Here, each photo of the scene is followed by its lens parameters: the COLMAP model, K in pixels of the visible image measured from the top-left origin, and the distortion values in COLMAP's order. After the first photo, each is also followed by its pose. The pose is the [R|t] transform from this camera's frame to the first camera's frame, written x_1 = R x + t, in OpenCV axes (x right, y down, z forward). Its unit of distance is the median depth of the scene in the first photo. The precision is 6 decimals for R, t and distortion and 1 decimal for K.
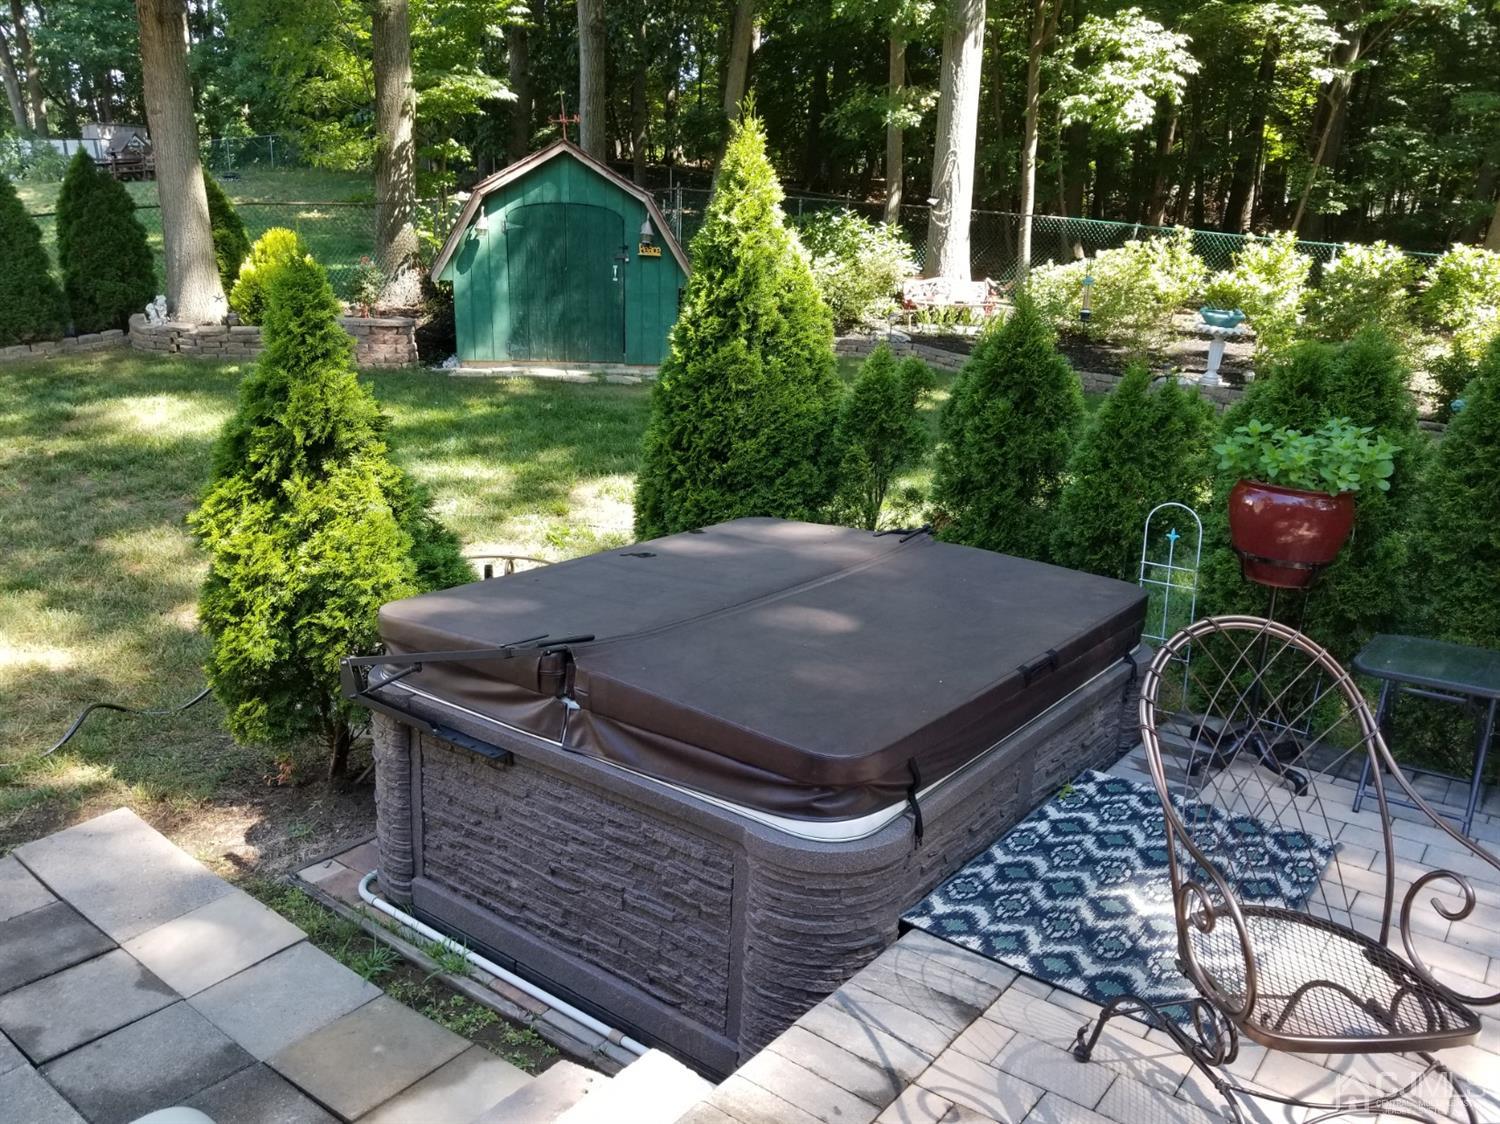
lens RADIAL K [[1191.1, 0, 750.0], [0, 1191.1, 562.0], [0, 0, 1]] dist [0.001066, -0.000246]
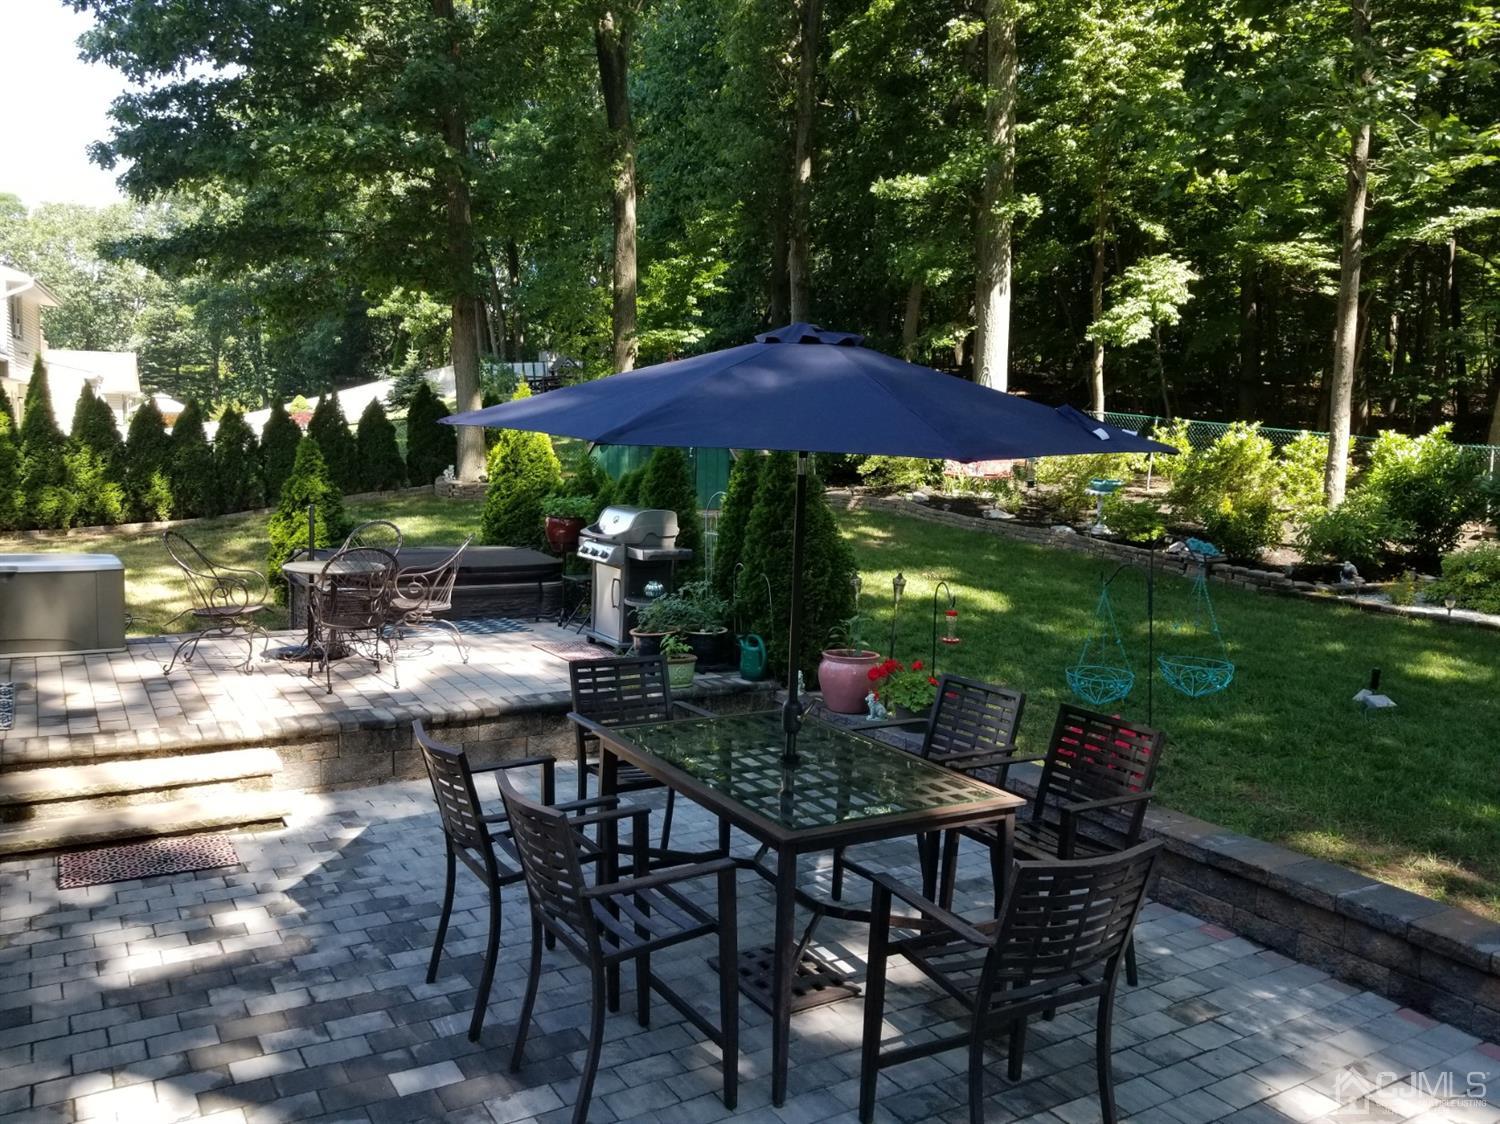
lens RADIAL K [[1191.1, 0, 750.0], [0, 1191.1, 562.0], [0, 0, 1]] dist [0.001066, -0.000246]
pose [[0.924262, 0.033797, -0.380260, 0.458341], [-0.092504, 0.986216, -0.137188, 0.090574], [0.370382, 0.161973, 0.914649, -0.323324]]
